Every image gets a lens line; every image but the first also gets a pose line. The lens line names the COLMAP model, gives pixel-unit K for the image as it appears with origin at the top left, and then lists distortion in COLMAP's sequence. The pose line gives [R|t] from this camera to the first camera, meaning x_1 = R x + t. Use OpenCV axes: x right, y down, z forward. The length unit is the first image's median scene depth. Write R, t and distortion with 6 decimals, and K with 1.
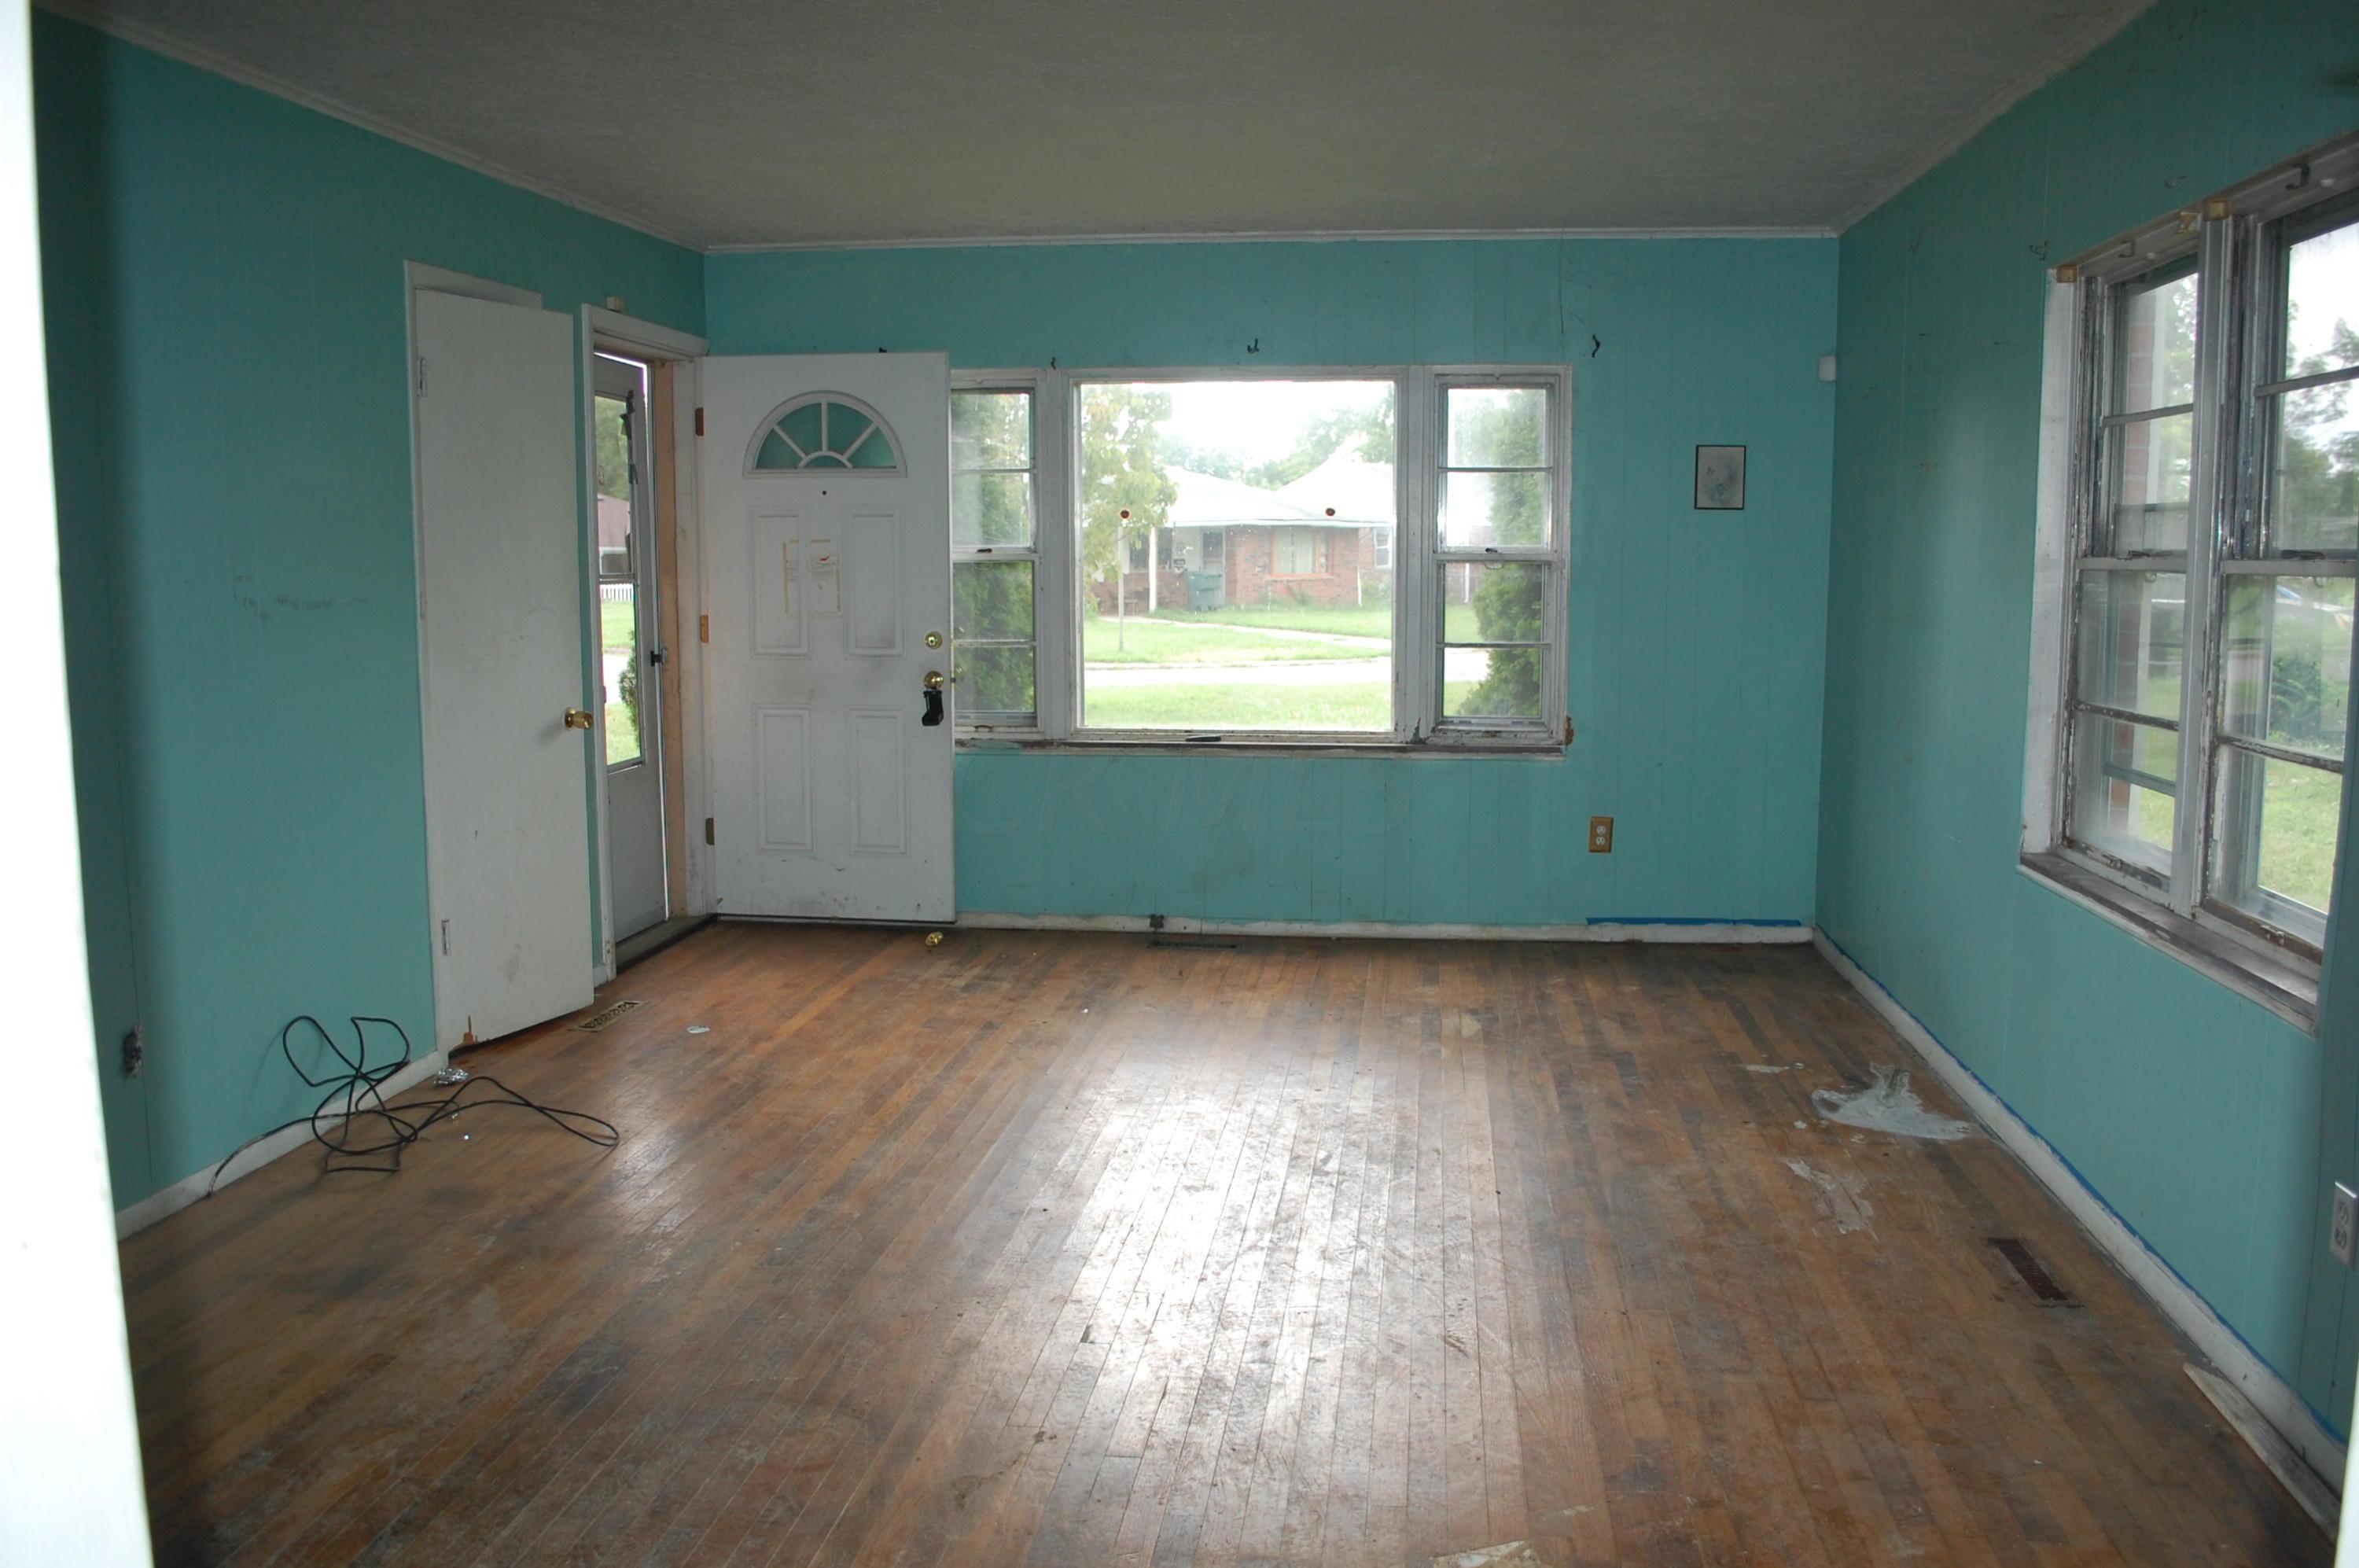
lens RADIAL K [[1857.9, 0, 1201.9], [0, 1857.9, 778.9], [0, 0, 1]] dist [-0.089079, 0.017652]
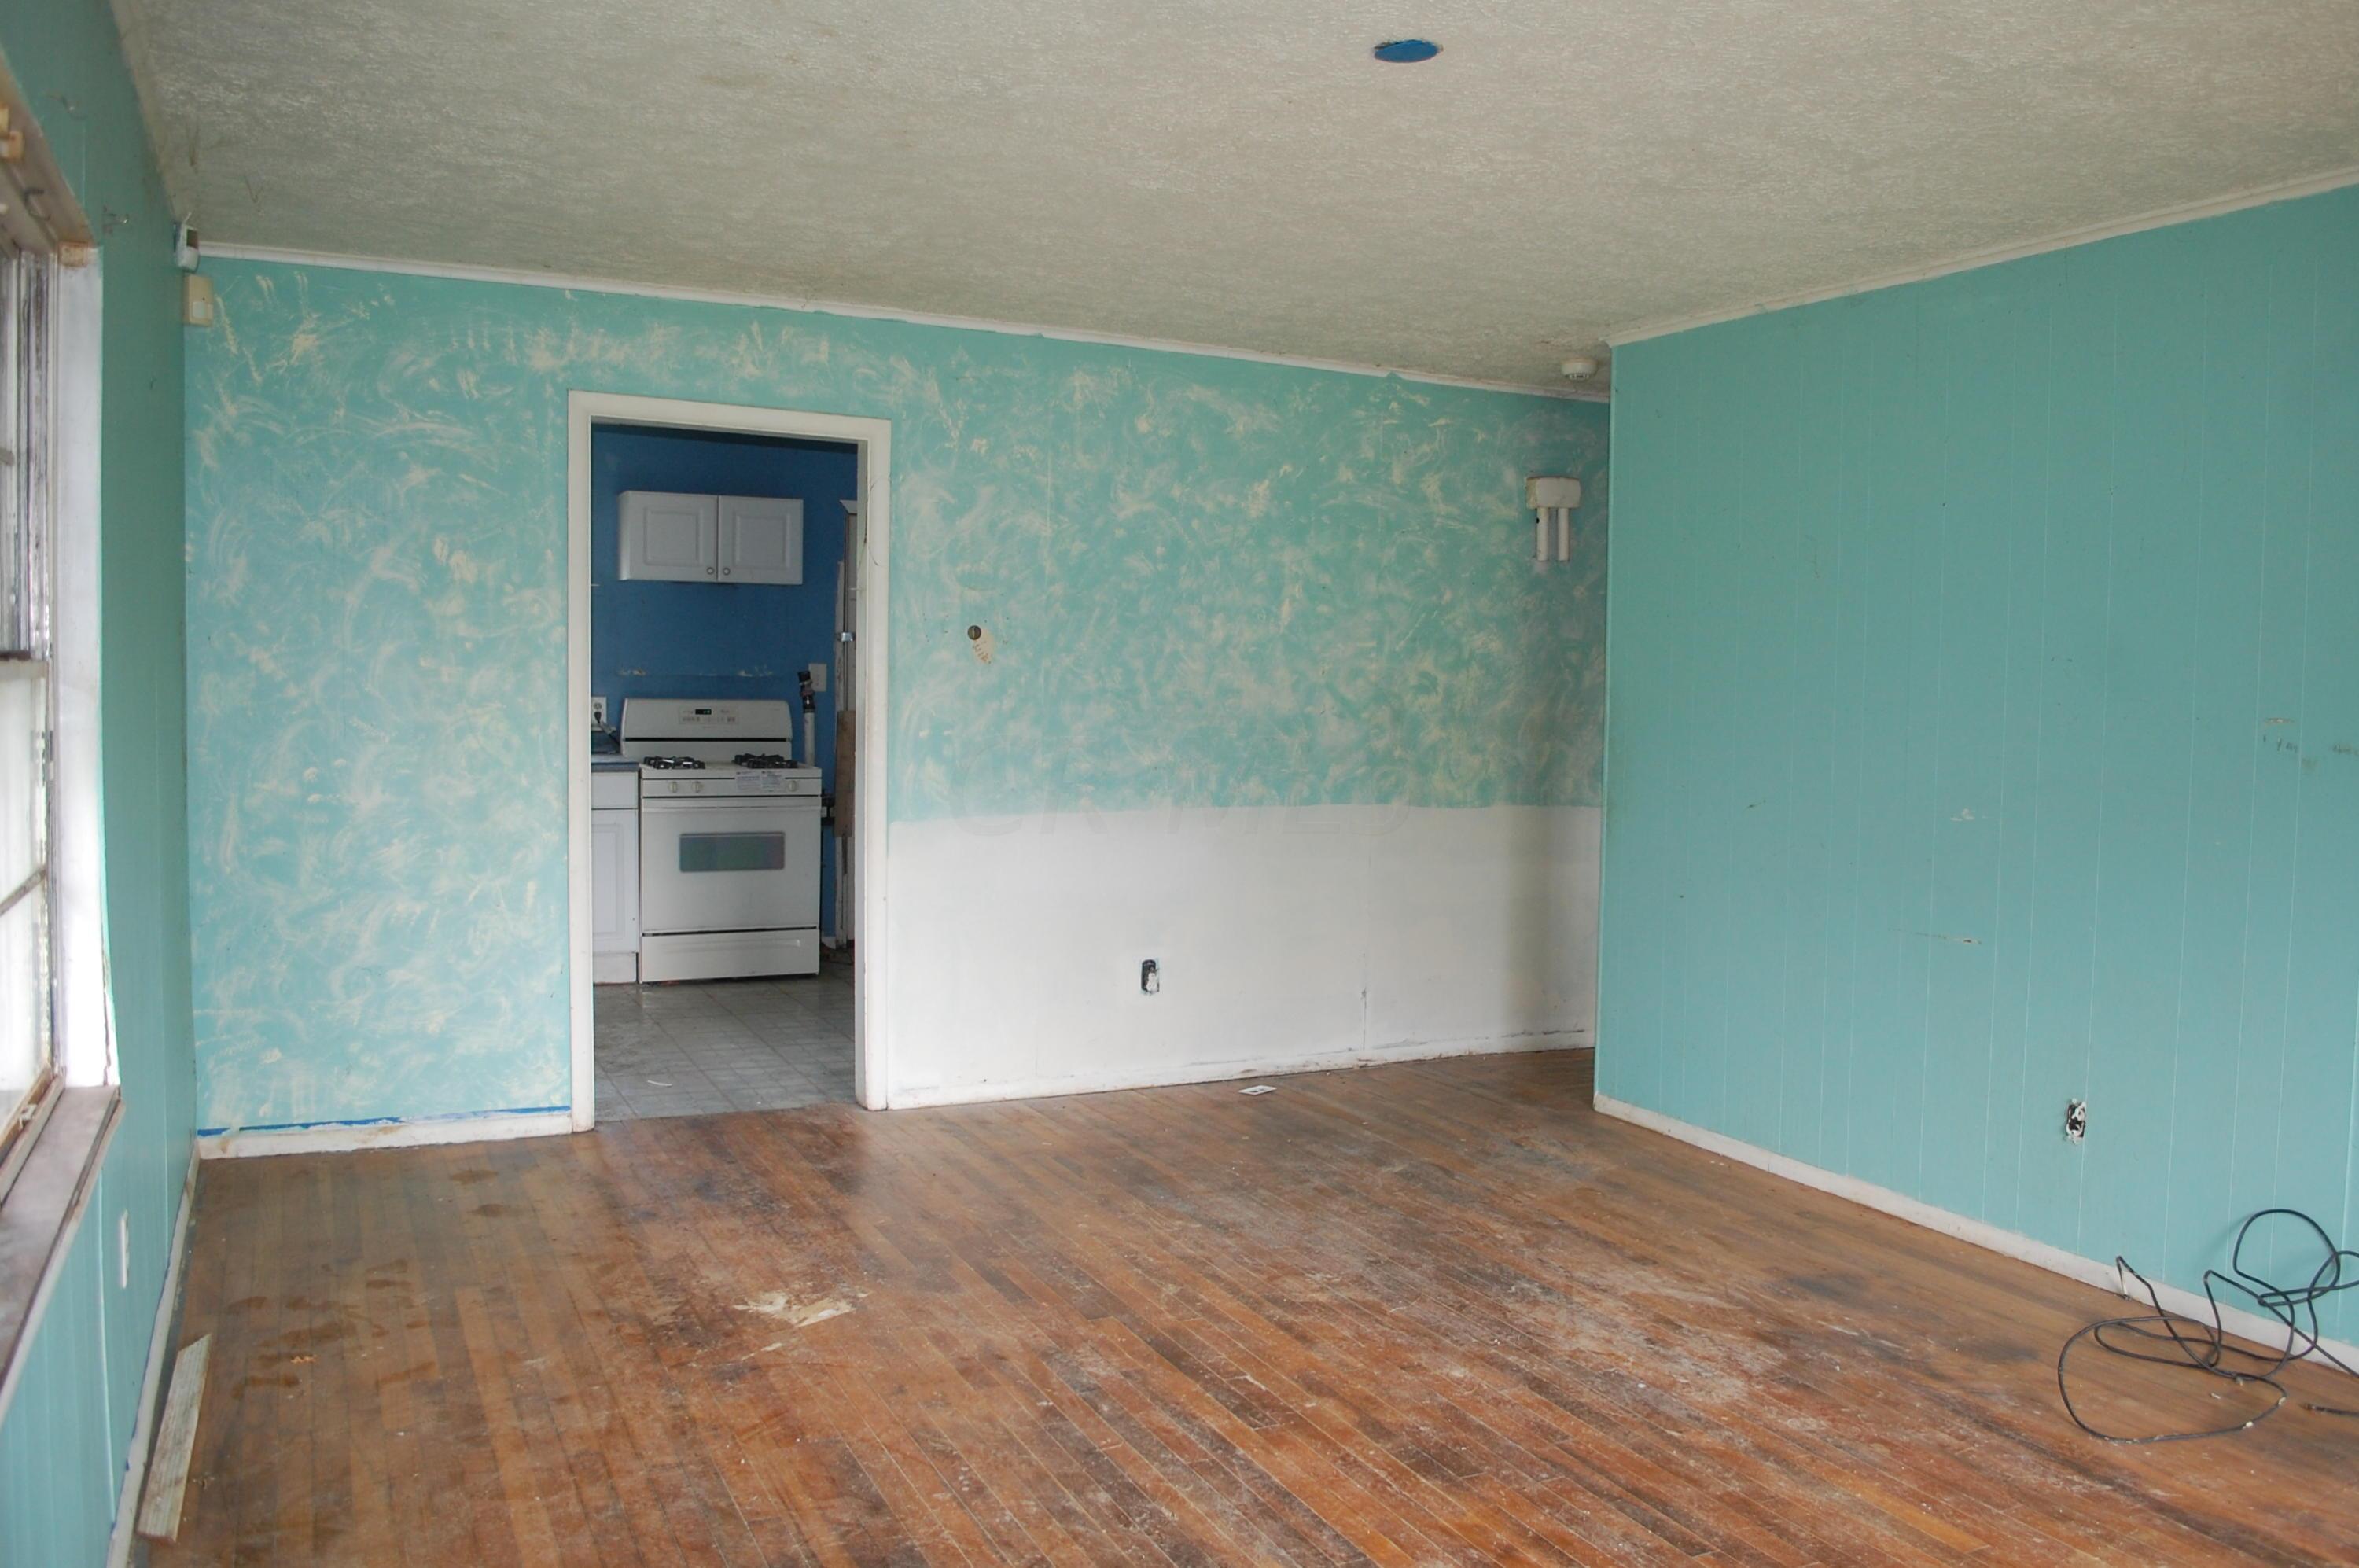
lens RADIAL K [[1857.9, 0, 1250.9], [0, 1857.9, 779.3], [0, 0, 1]] dist [-0.089079, 0.017652]
pose [[-0.825503, 0.019407, -0.564064, 0.465466], [-0.088244, 0.982679, 0.162955, -0.194797], [0.557456, 0.184295, -0.809492, 1.533399]]
